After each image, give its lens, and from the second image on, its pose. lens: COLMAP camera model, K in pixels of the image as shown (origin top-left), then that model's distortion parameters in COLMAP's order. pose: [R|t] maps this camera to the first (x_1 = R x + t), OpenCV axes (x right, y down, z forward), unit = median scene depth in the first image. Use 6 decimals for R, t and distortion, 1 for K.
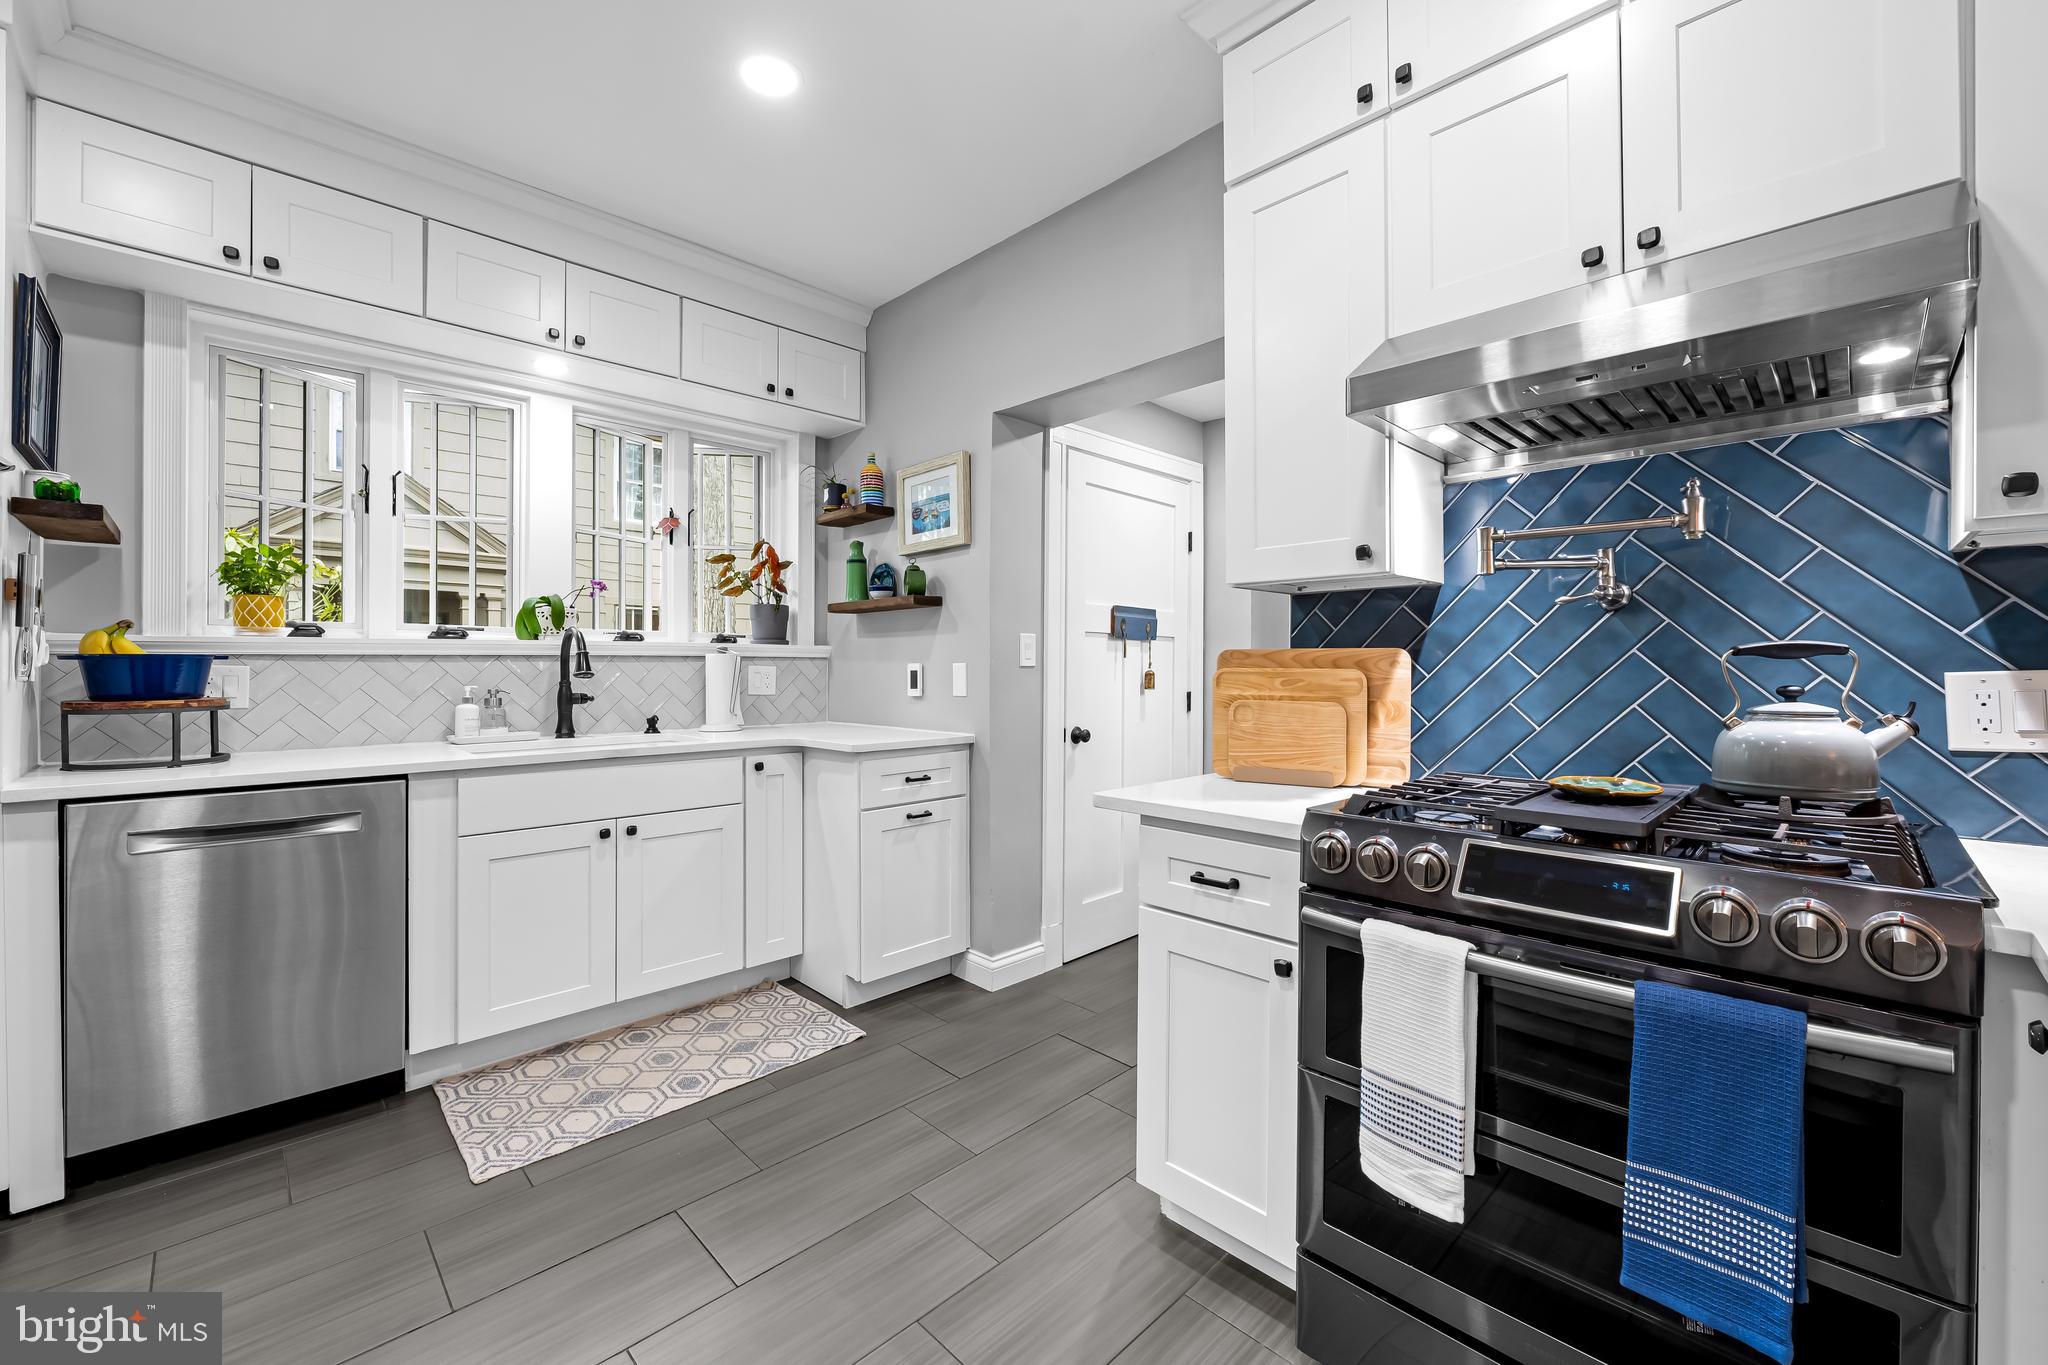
lens RADIAL K [[820.6, 0, 1025.2], [0, 820.6, 668.8], [0, 0, 1]] dist [-0.007303, -0.000166]
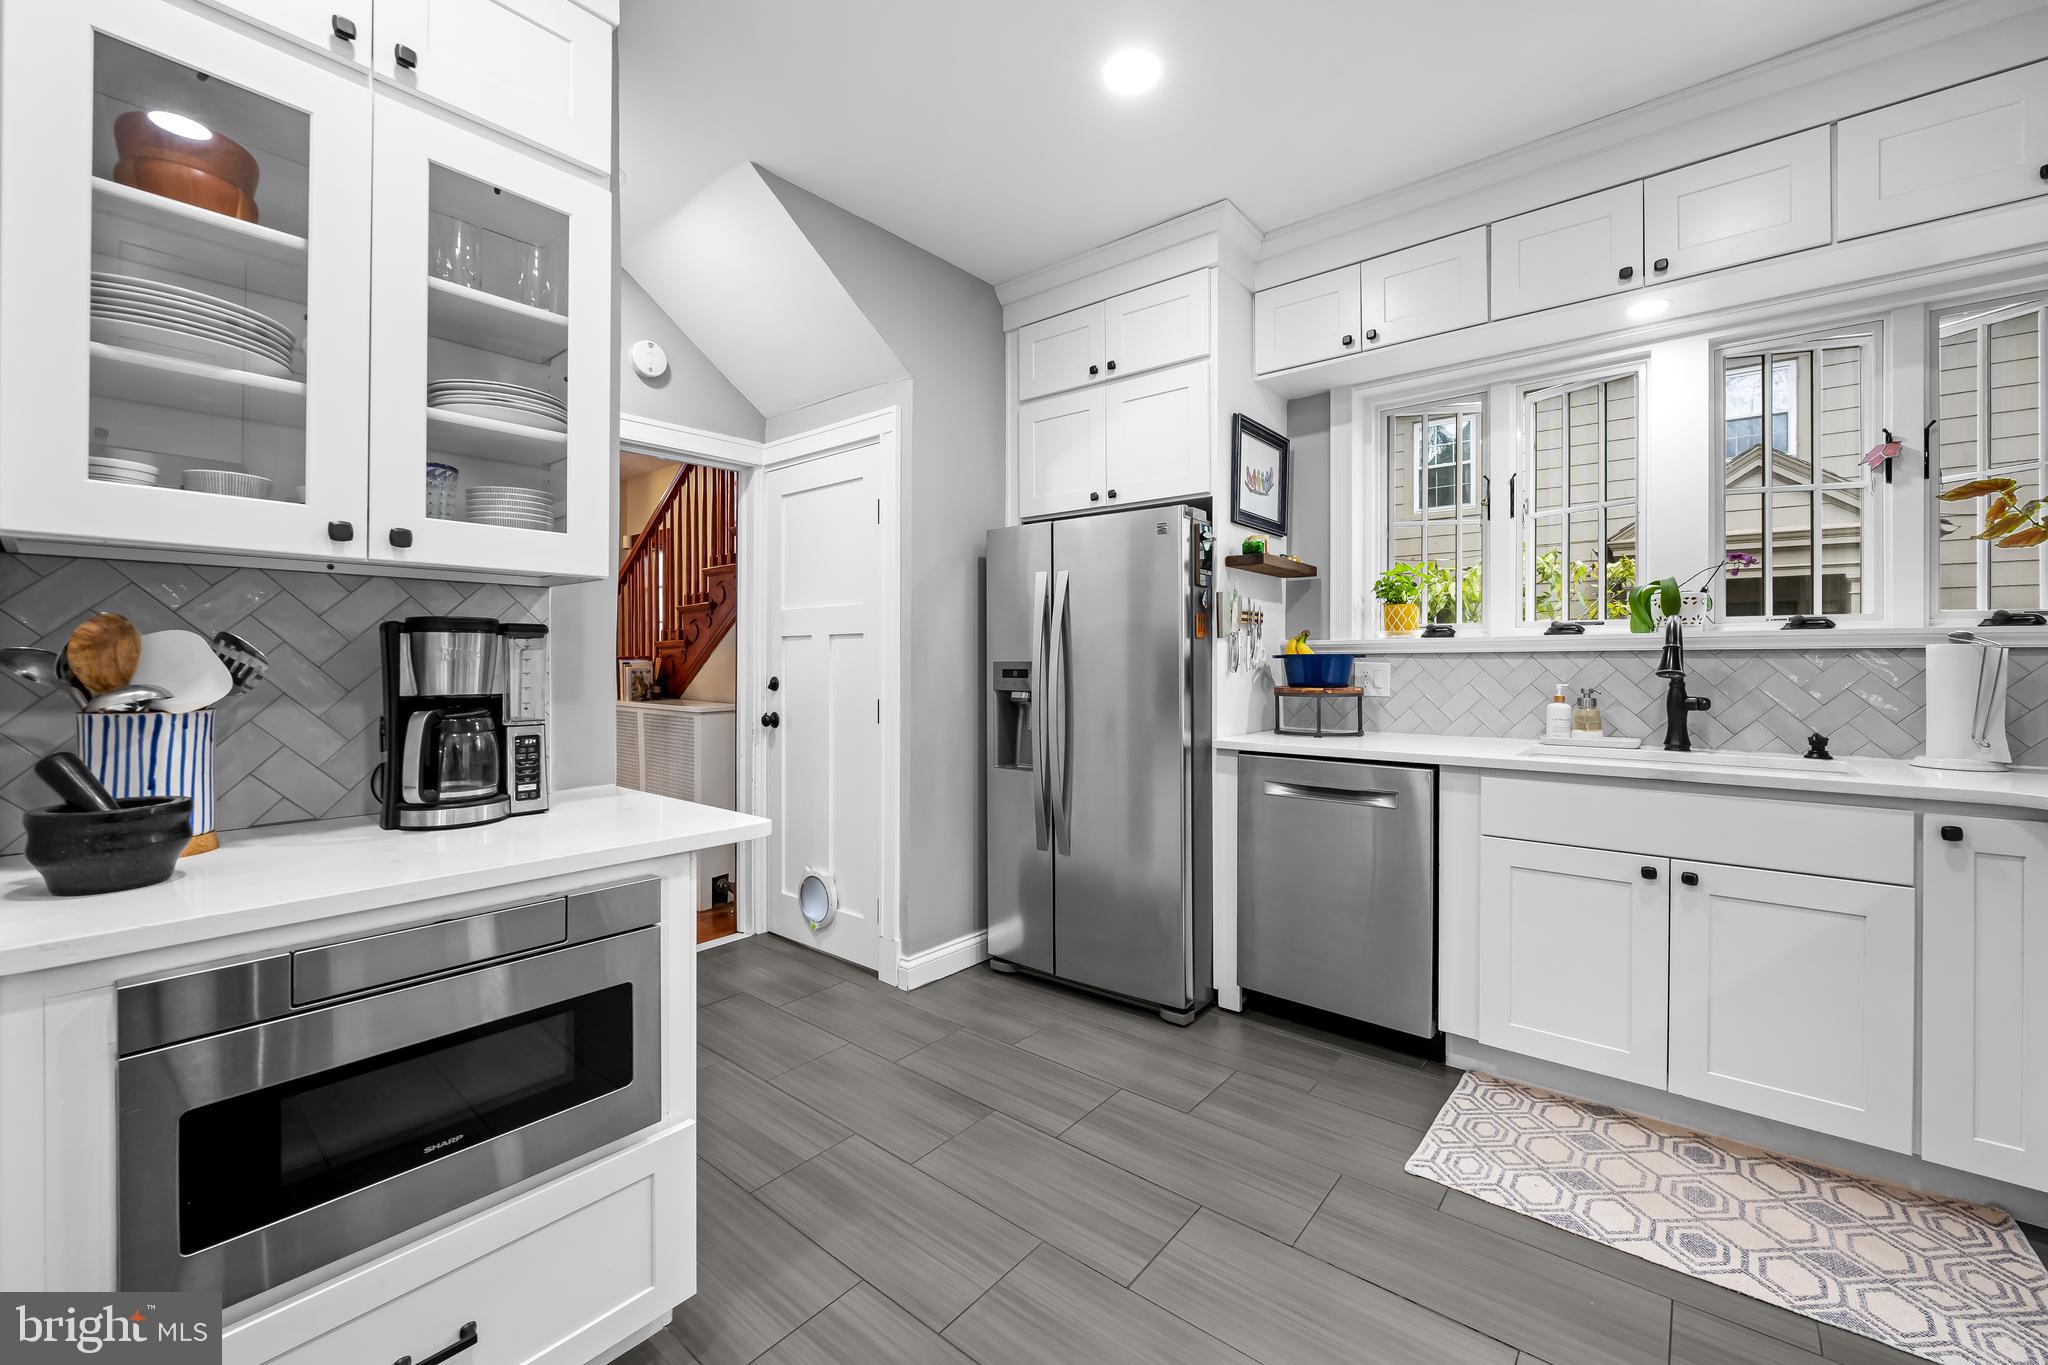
lens RADIAL K [[820.6, 0, 1022.7], [0, 820.6, 661.3], [0, 0, 1]] dist [-0.007303, -0.000166]
pose [[0.103848, 0.000692, -0.994593, 0.219874], [-0.003712, 0.999993, 0.000308, -0.003916], [0.994586, 0.003660, 0.103849, 0.310067]]
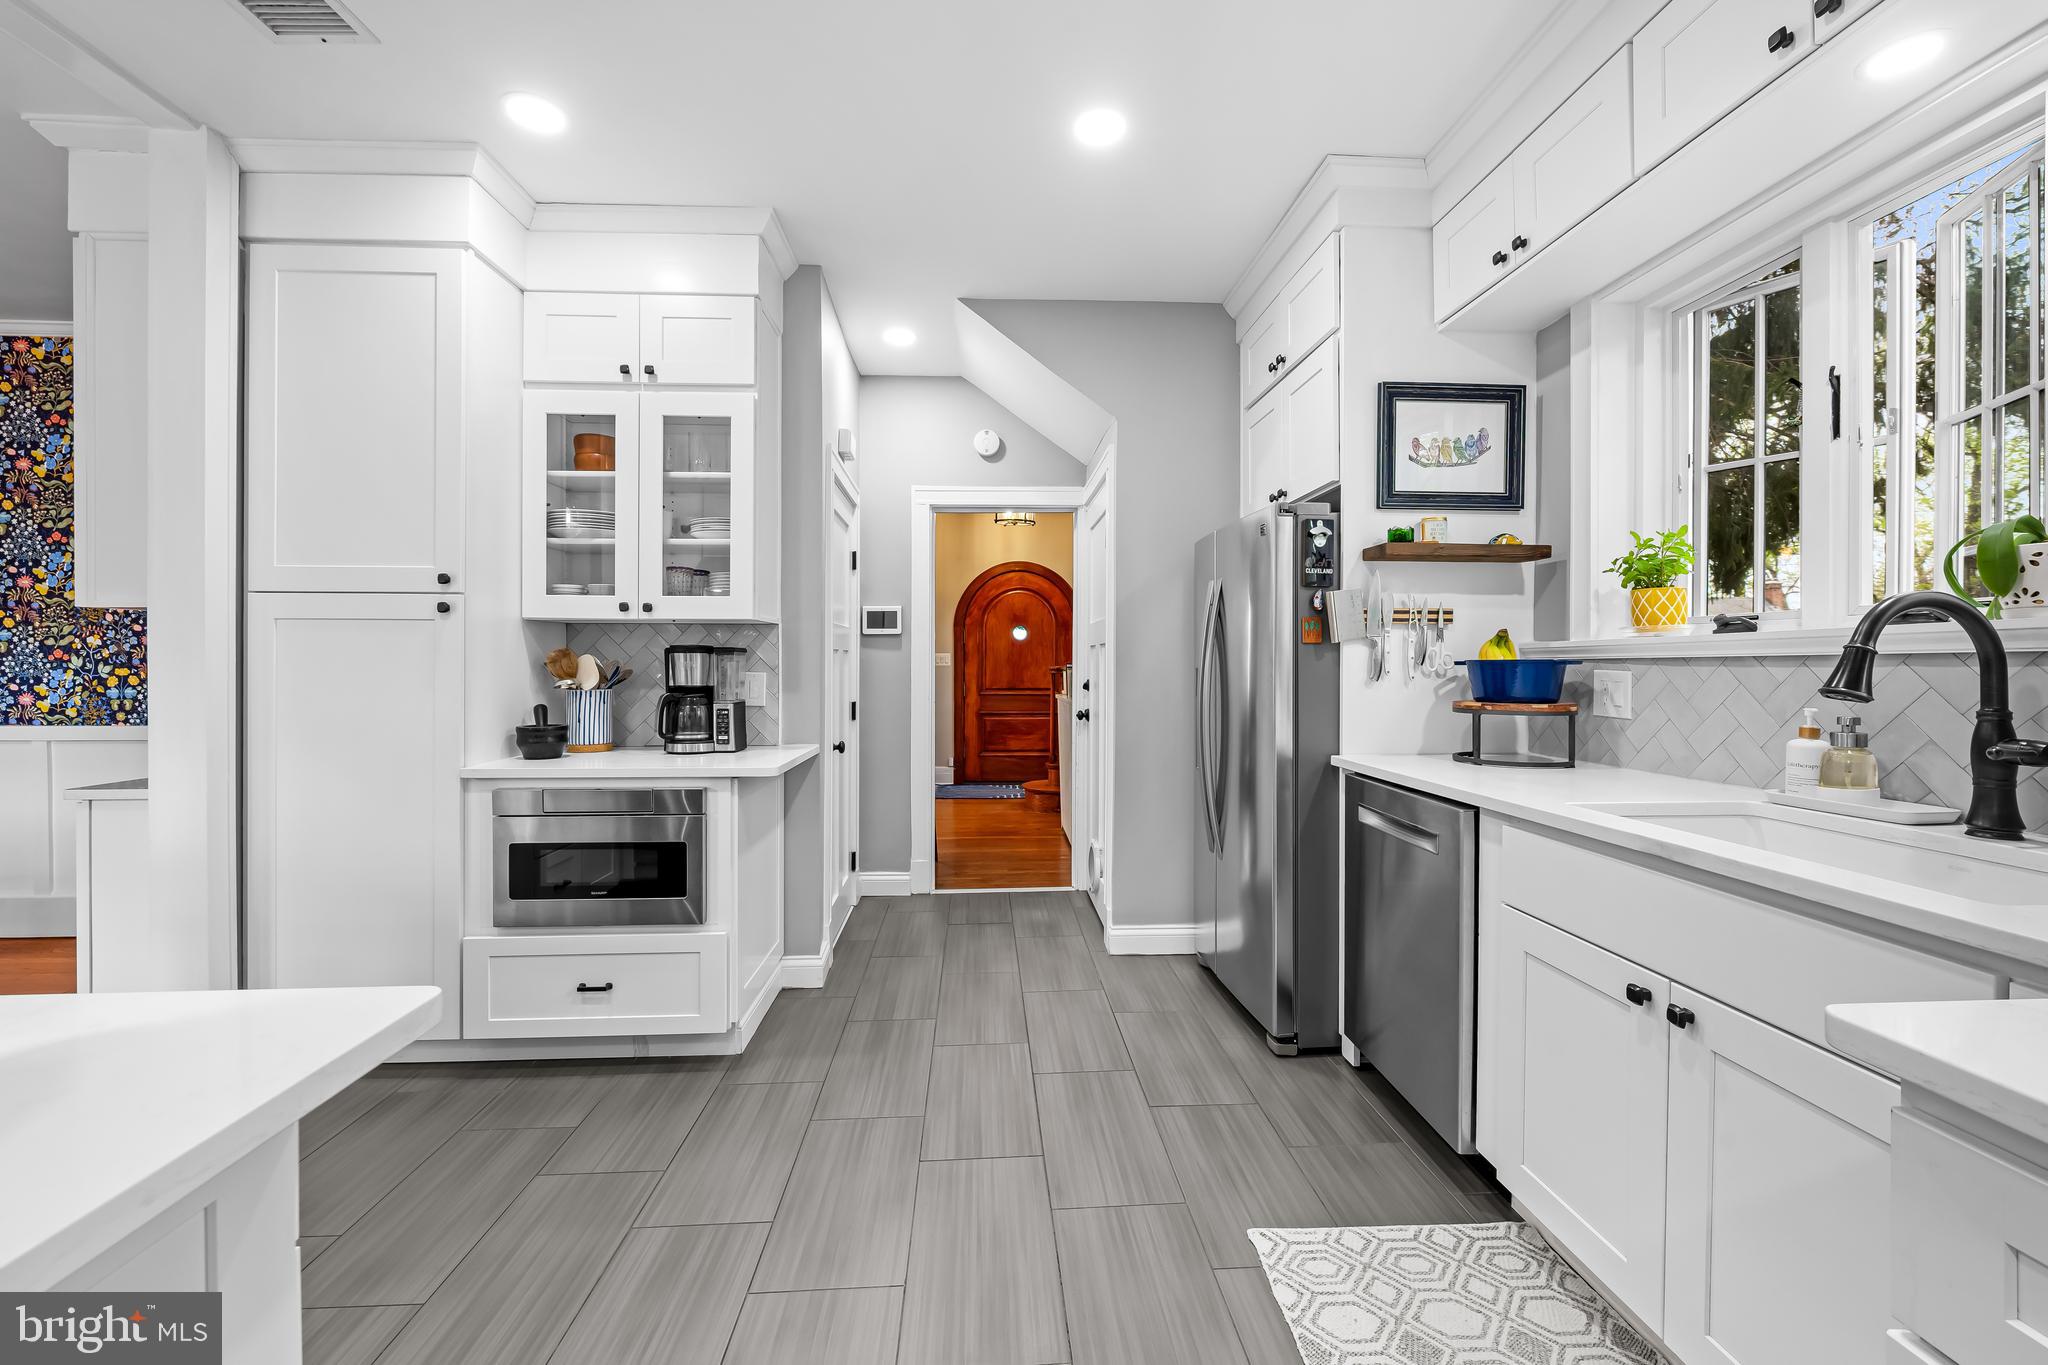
lens RADIAL K [[820.6, 0, 1025.6], [0, 820.6, 664.5], [0, 0, 1]] dist [-0.007303, -0.000166]
pose [[-0.655091, 0.001332, -0.755548, 0.141652], [-0.002558, 0.999989, 0.003980, -0.012457], [0.755545, 0.004540, -0.655081, 1.058390]]
